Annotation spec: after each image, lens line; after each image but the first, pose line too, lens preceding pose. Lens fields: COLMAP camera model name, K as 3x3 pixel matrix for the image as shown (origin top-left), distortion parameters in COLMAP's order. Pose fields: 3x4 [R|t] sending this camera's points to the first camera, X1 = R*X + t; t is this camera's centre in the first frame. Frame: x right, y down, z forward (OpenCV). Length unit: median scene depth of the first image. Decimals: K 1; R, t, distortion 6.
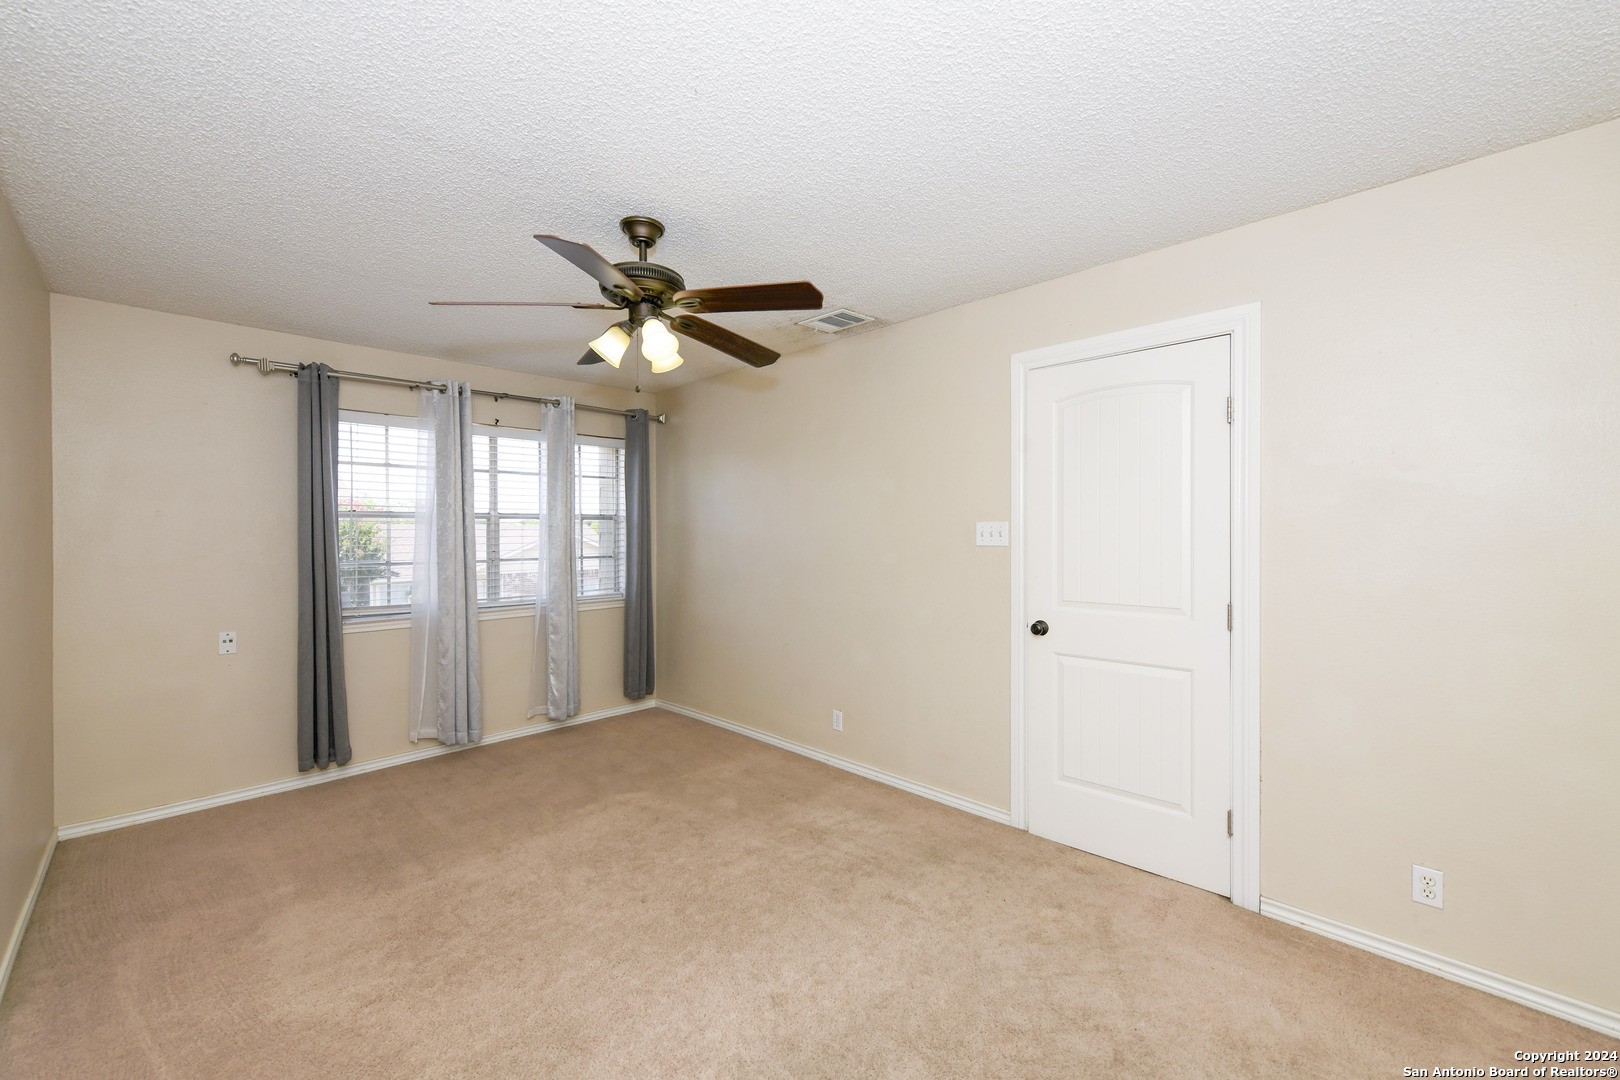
lens RADIAL K [[643.5, 0, 815.5], [0, 643.5, 539.3], [0, 0, 1]] dist [-0.002856, -0.000209]
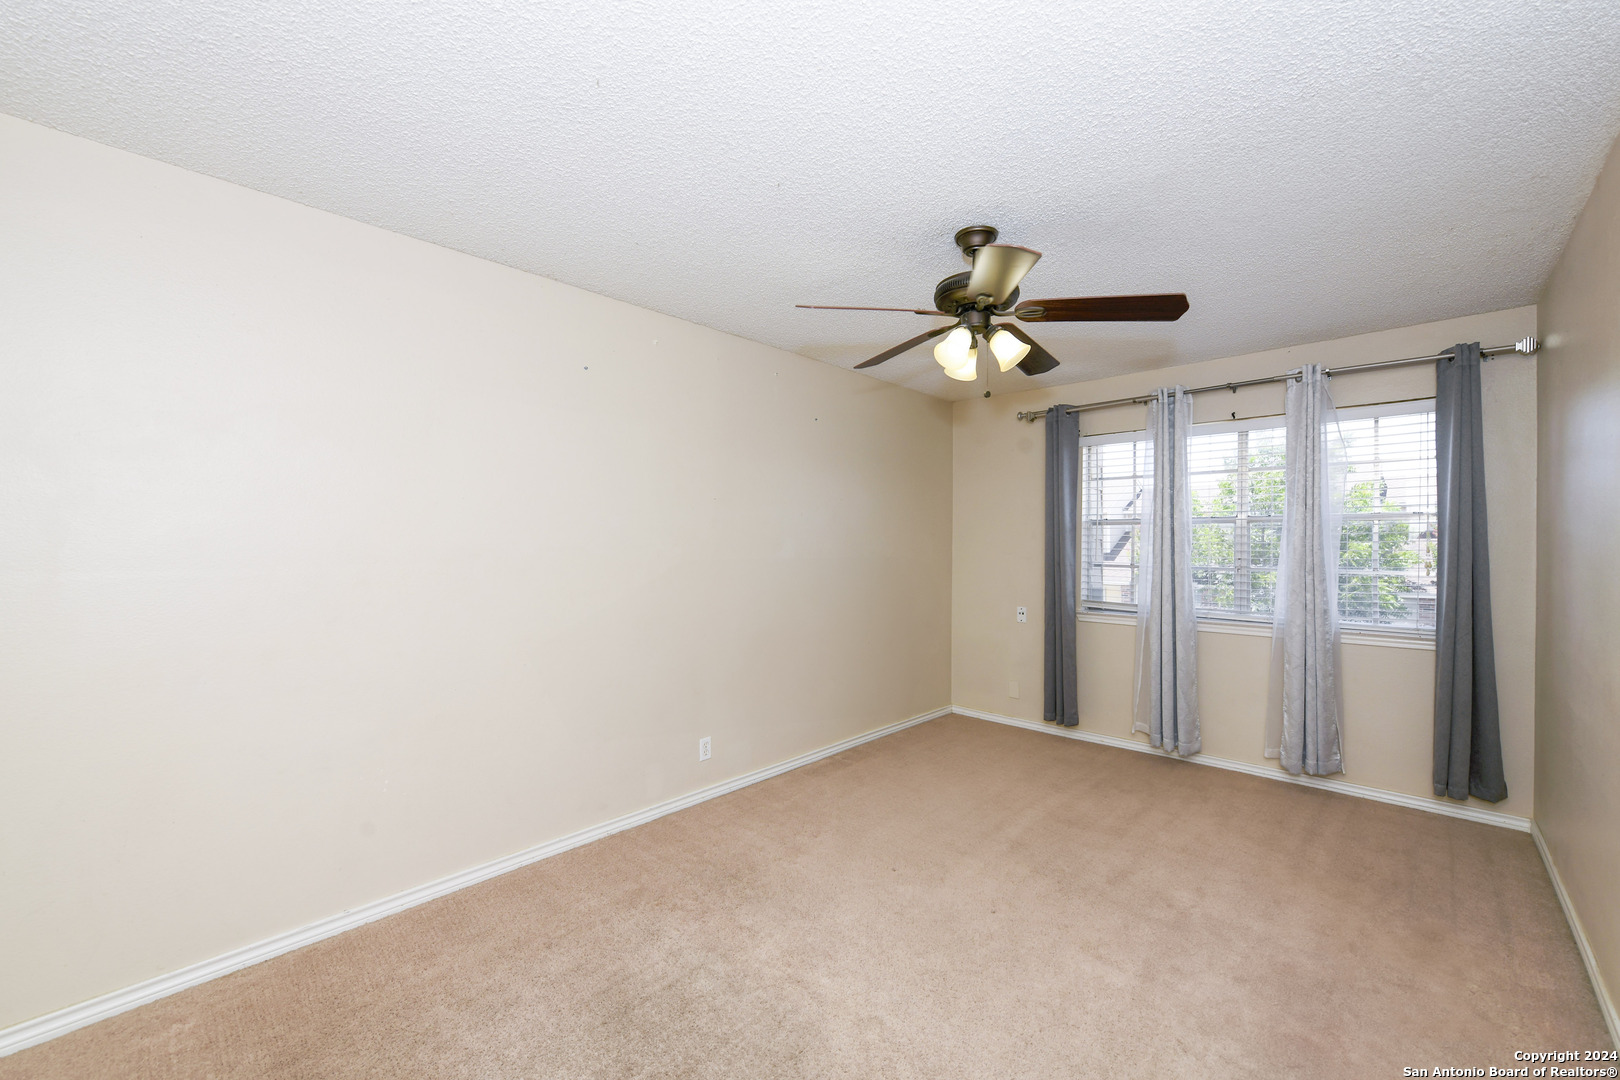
lens RADIAL K [[643.5, 0, 820.9], [0, 643.5, 540.3], [0, 0, 1]] dist [-0.002856, -0.000209]
pose [[0.037455, 0.007886, -0.999267, 0.459606], [-0.009885, 0.999923, 0.007521, -0.009909], [0.999249, 0.009596, 0.037530, 0.460871]]
